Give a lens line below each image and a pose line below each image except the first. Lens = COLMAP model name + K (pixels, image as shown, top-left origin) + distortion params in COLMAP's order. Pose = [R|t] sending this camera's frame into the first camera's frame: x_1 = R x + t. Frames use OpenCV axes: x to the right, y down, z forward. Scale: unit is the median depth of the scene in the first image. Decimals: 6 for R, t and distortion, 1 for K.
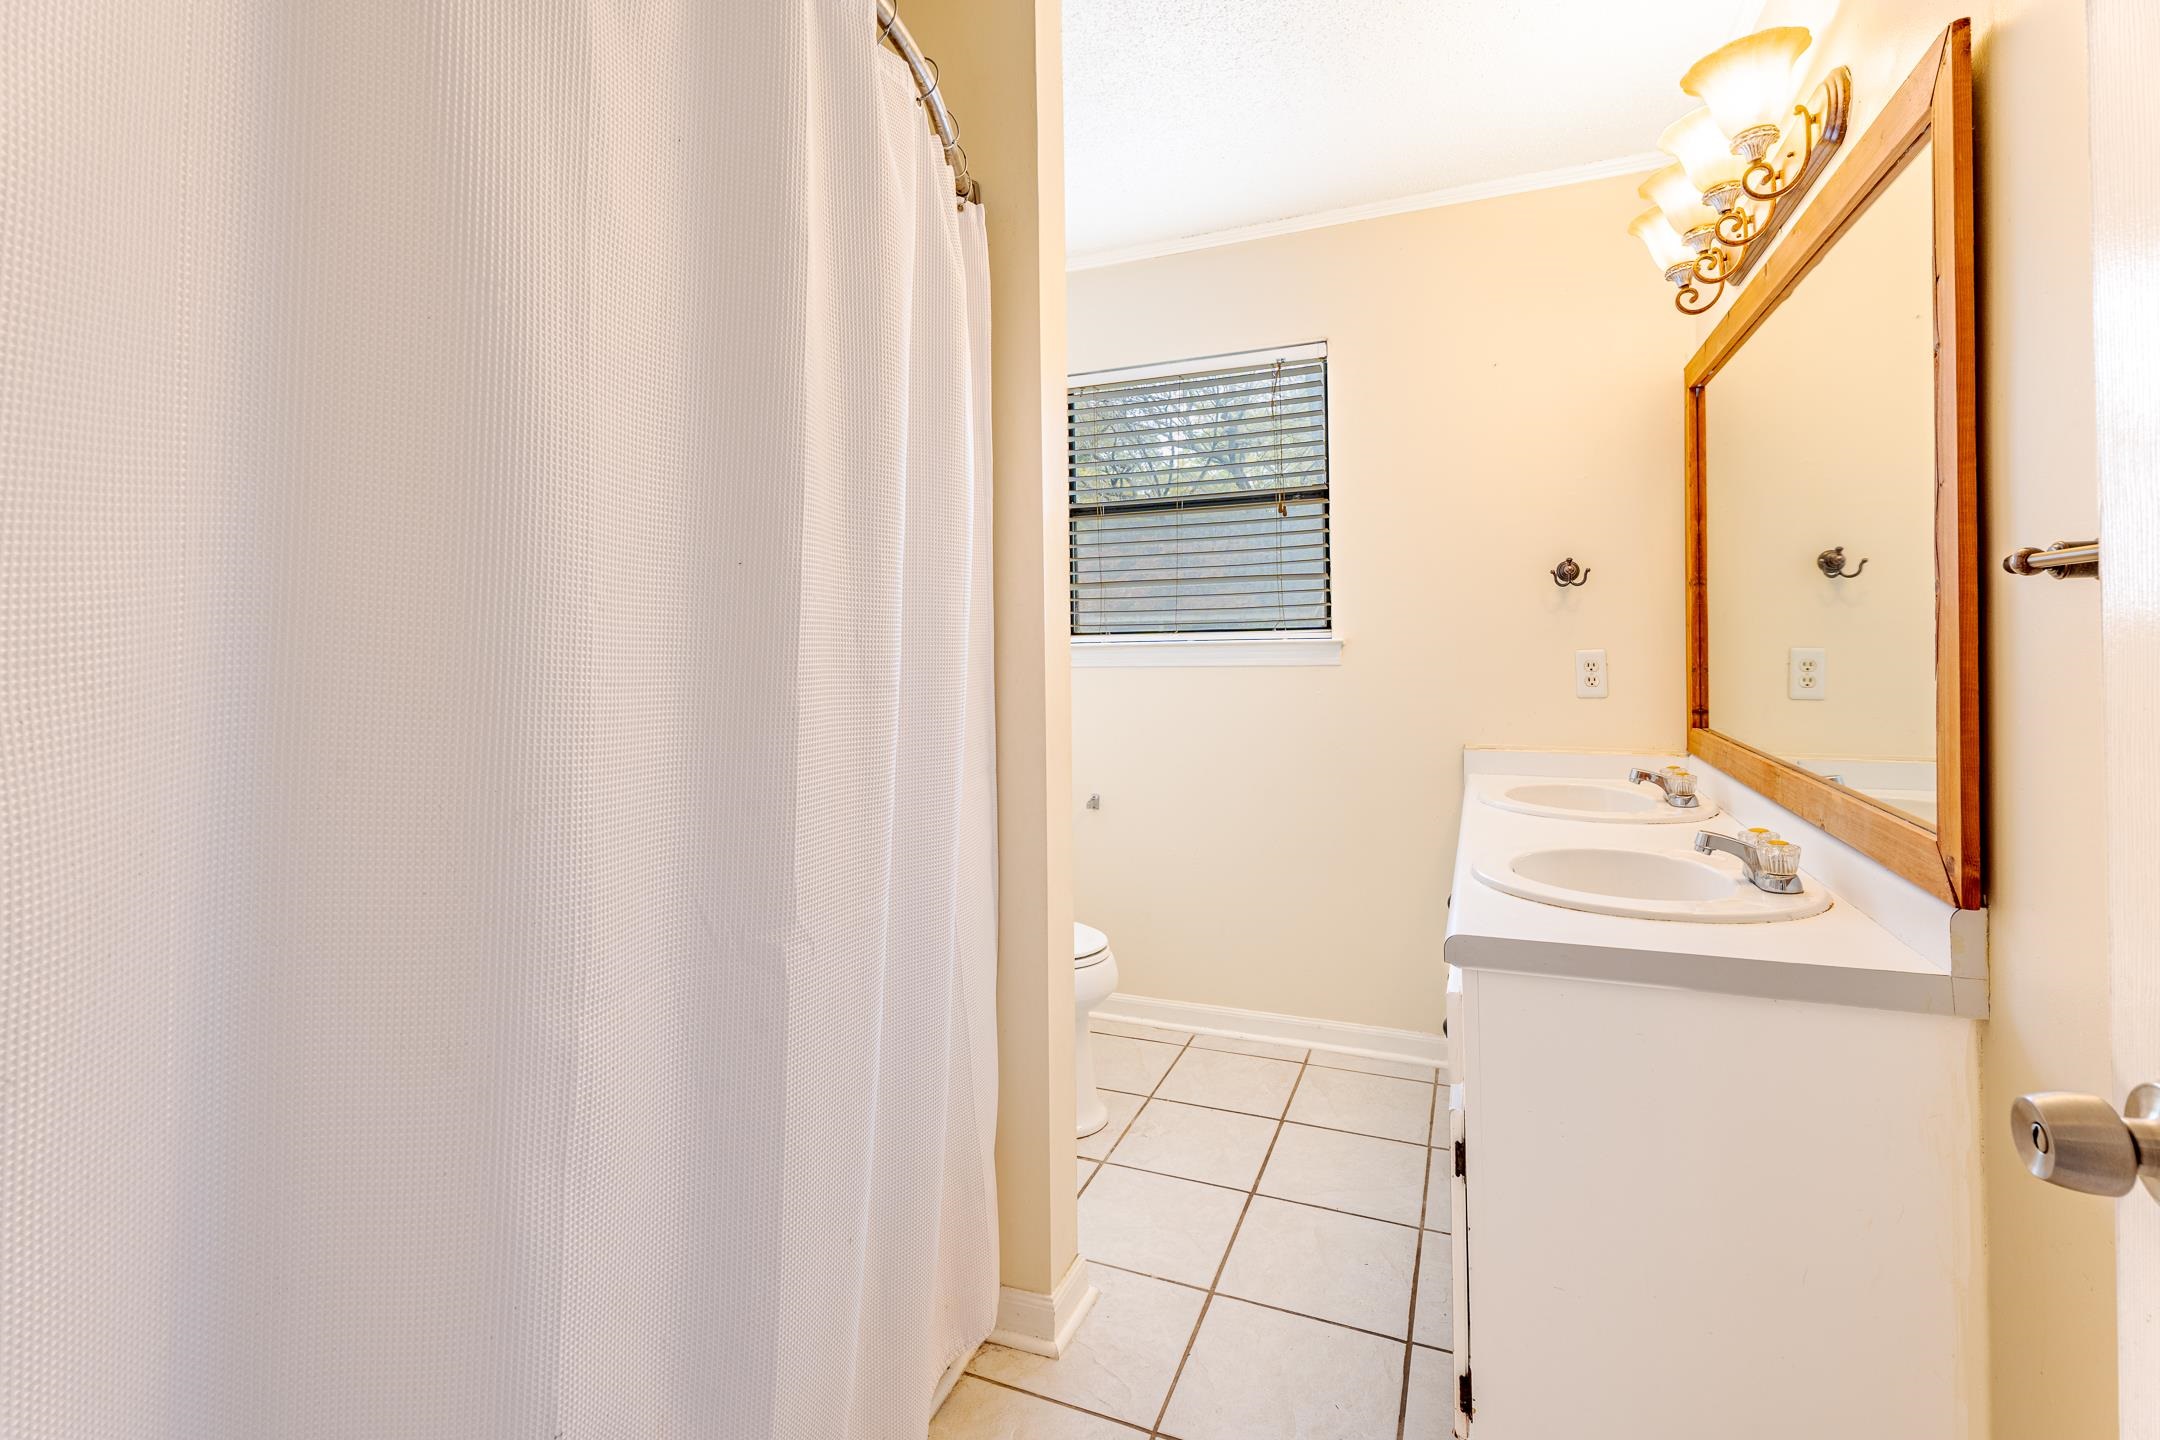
lens RADIAL K [[971.7, 0, 1045.8], [0, 971.7, 716.6], [0, 0, 1]] dist [0.007848, 0.000912]
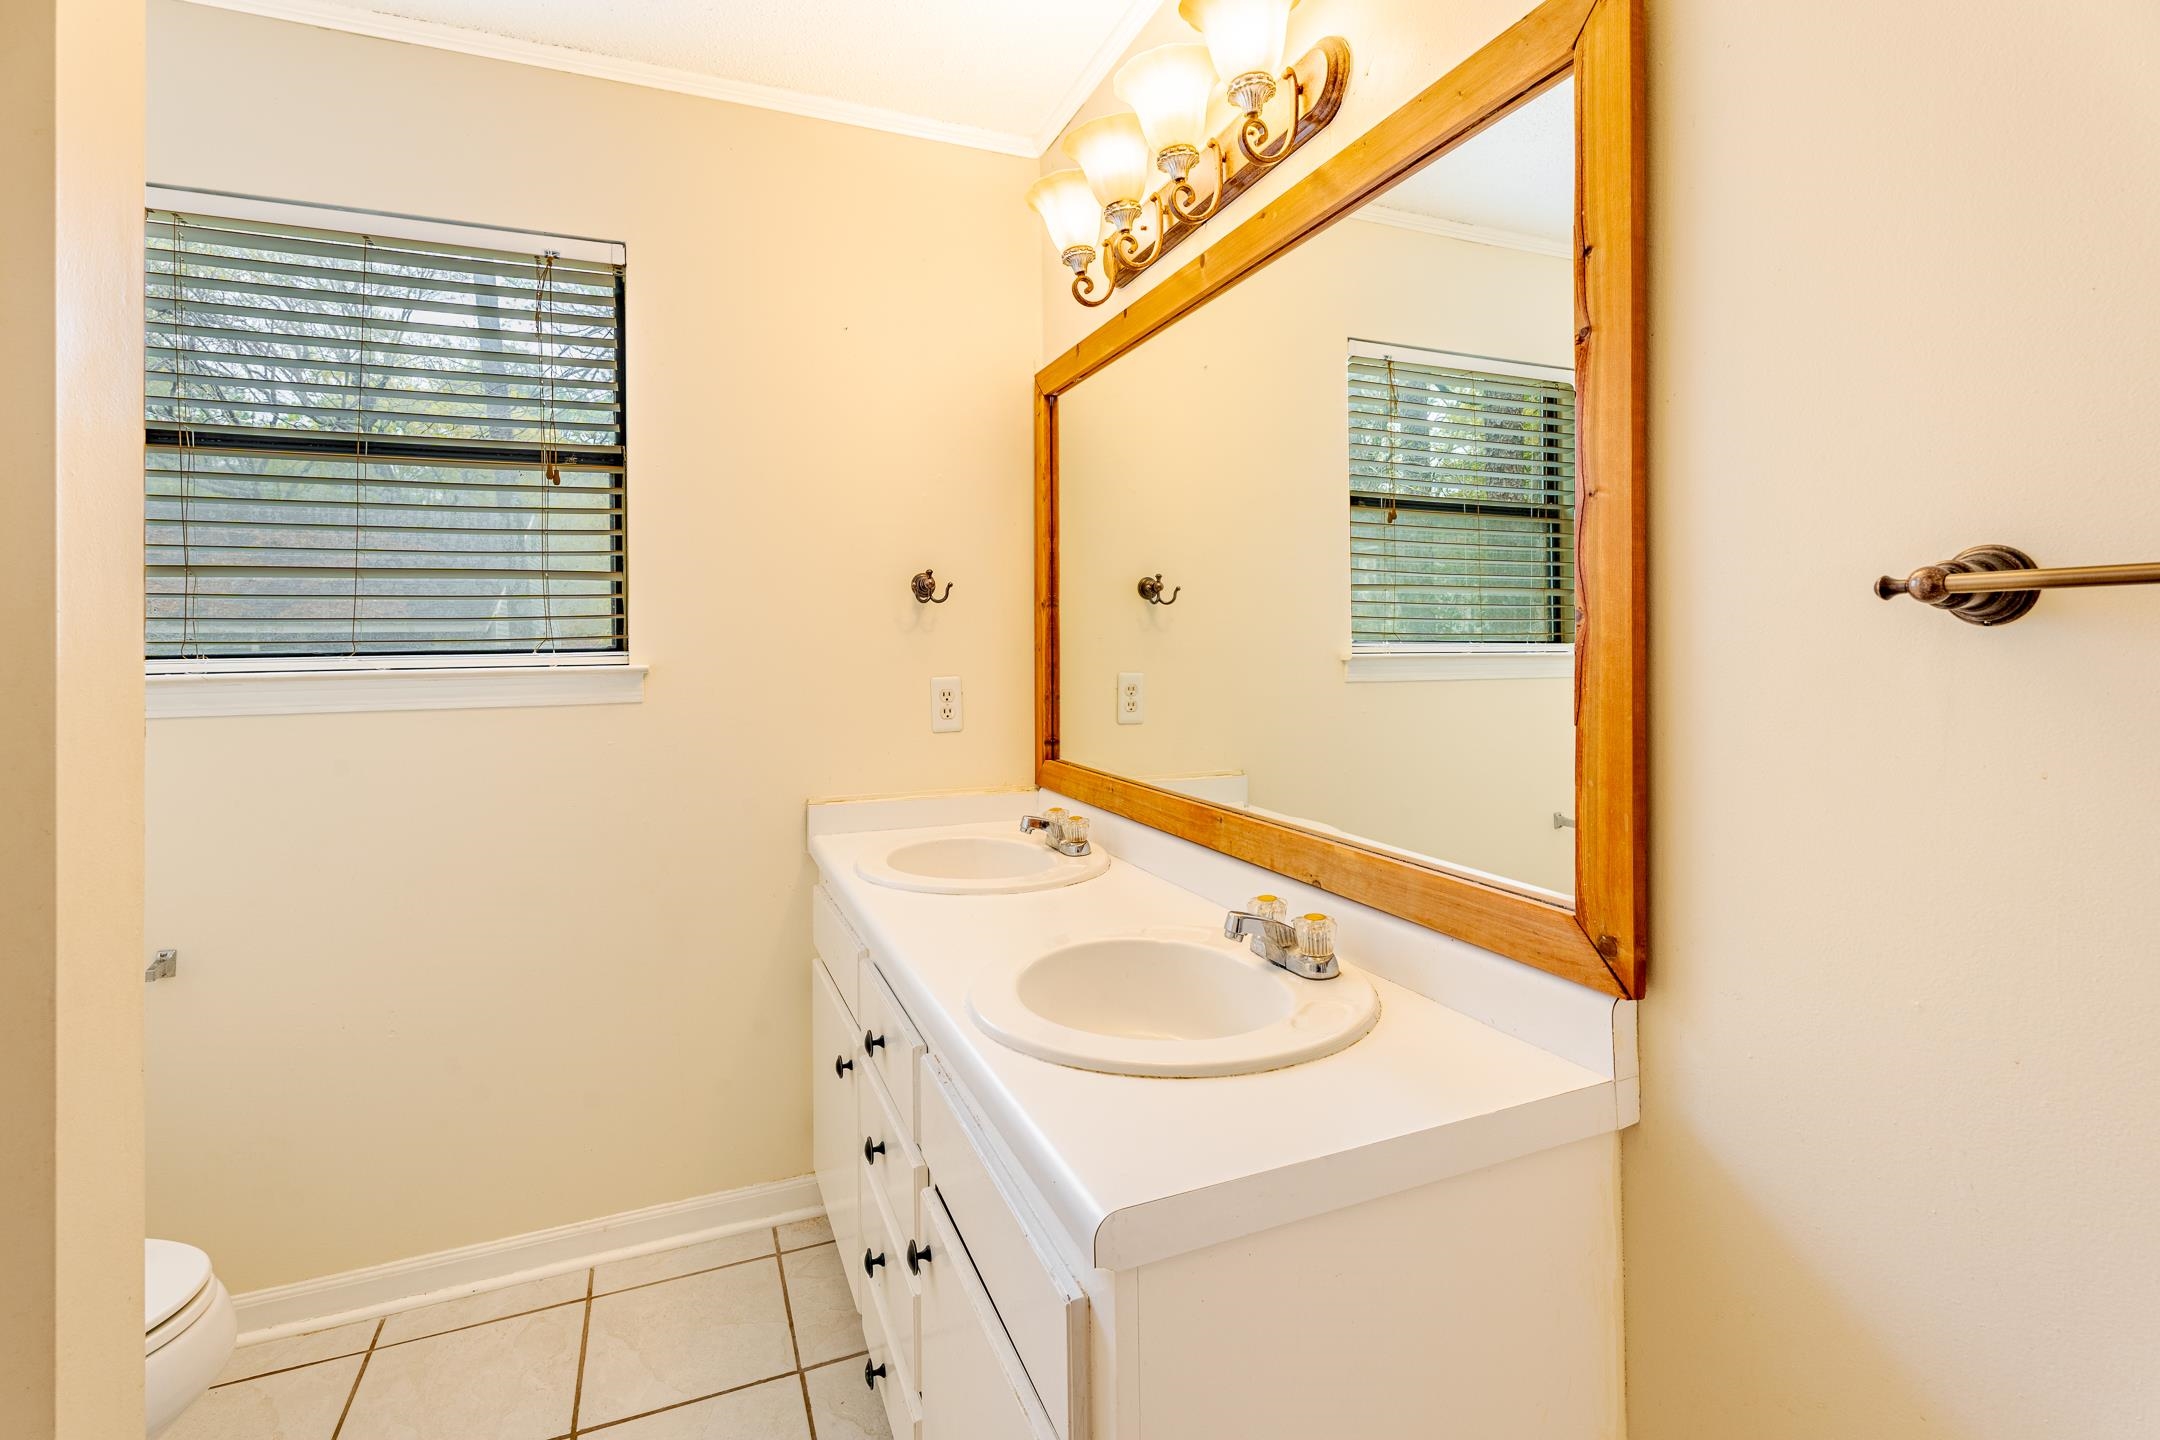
lens RADIAL K [[1013.9, 0, 1076.3], [0, 1013.9, 637.9], [0, 0, 1]] dist [0.002508, 0.000502]
pose [[0.696633, 0.011272, 0.717340, -0.007162], [0.058422, 0.995665, -0.072381, -0.031972], [-0.715045, 0.092331, 0.692954, 0.298238]]
